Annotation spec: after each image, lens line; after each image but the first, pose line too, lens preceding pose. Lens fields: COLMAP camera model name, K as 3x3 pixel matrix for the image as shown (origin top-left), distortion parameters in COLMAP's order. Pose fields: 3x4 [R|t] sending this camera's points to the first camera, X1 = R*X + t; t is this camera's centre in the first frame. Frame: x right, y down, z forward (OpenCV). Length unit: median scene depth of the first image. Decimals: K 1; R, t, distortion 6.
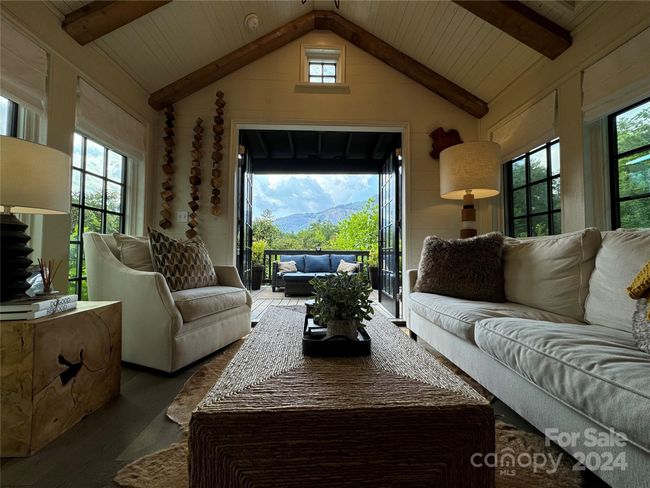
lens RADIAL K [[259.5, 0, 325.2], [0, 259.5, 243.6], [0, 0, 1]] dist [-0.000058, -0.000071]
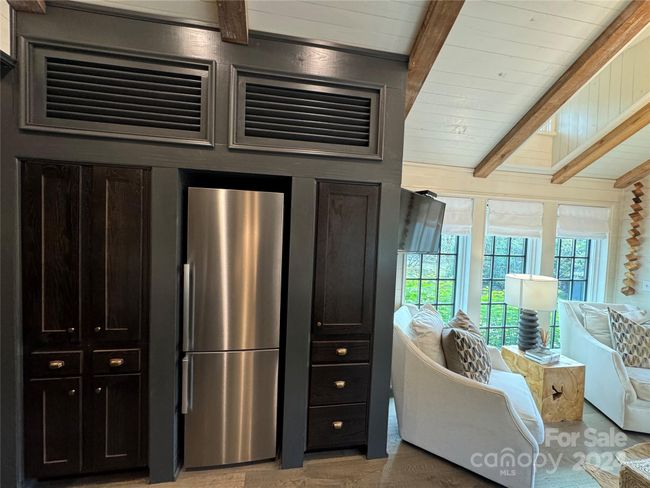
lens RADIAL K [[259.5, 0, 323.3], [0, 259.5, 242.4], [0, 0, 1]] dist [-0.000058, -0.000071]
pose [[0.129113, 0.035803, -0.990983, 0.407895], [-0.000003, 0.999348, 0.036105, -0.417345], [0.991630, -0.004659, 0.129029, -0.578970]]
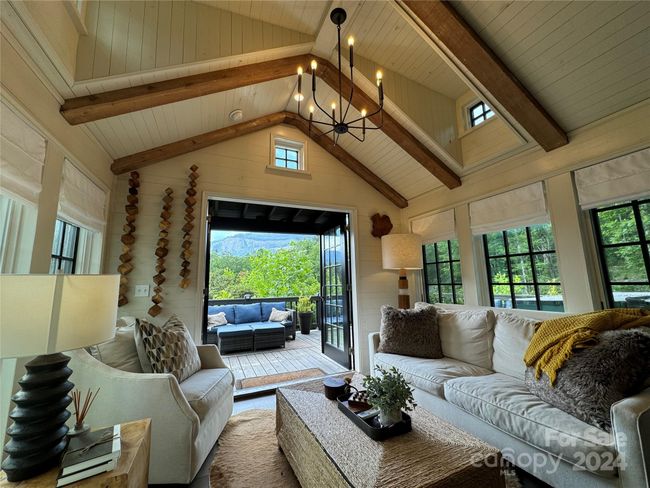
lens RADIAL K [[259.5, 0, 324.7], [0, 259.5, 244.2], [0, 0, 1]] dist [-0.000058, -0.000071]
pose [[0.929182, 0.028426, 0.368529, -0.383795], [0.013998, 0.993617, -0.111933, -0.202657], [-0.369359, 0.109164, 0.922853, -0.127294]]
